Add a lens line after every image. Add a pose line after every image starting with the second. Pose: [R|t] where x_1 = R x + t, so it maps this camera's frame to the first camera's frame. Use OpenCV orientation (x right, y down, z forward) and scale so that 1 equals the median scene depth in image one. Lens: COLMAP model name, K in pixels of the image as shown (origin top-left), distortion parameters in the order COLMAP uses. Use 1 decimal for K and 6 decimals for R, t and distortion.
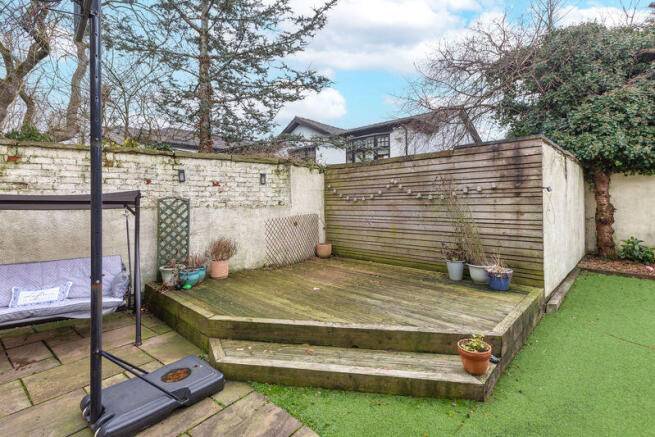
lens RADIAL K [[305.8, 0, 330.9], [0, 305.8, 201.3], [0, 0, 1]] dist [0.003492, -0.000482]
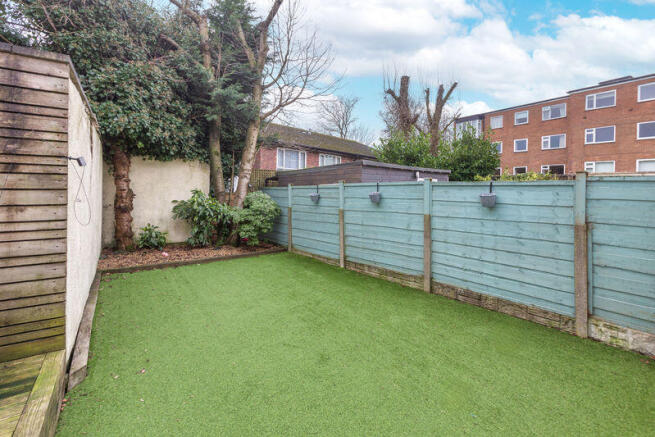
lens RADIAL K [[306.2, 0, 316.3], [0, 306.2, 188.8], [0, 0, 1]] dist [0.003157, -0.000297]
pose [[0.224513, 0.011699, 0.974401, 0.198706], [-0.021603, 0.999742, -0.007026, 0.002378], [-0.974232, -0.019472, 0.224707, 0.337238]]
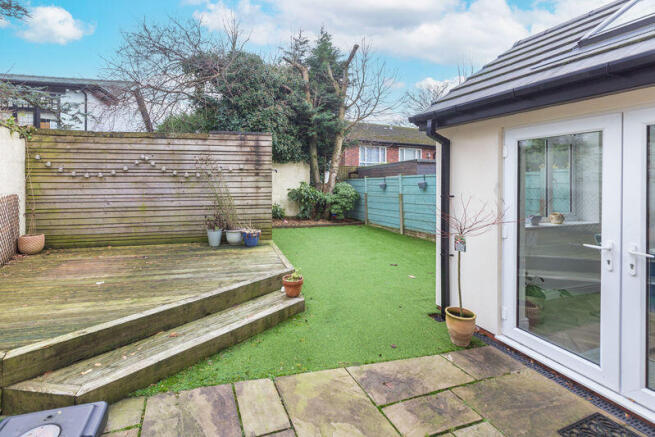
lens RADIAL K [[309.3, 0, 285.5], [0, 309.3, 180.2], [0, 0, 1]] dist [0.001558, -0.000391]
pose [[0.568522, 0.006265, 0.822644, -0.340305], [-0.007782, 0.999967, -0.002238, 0.005216], [-0.822631, -0.005129, 0.568552, 0.087490]]
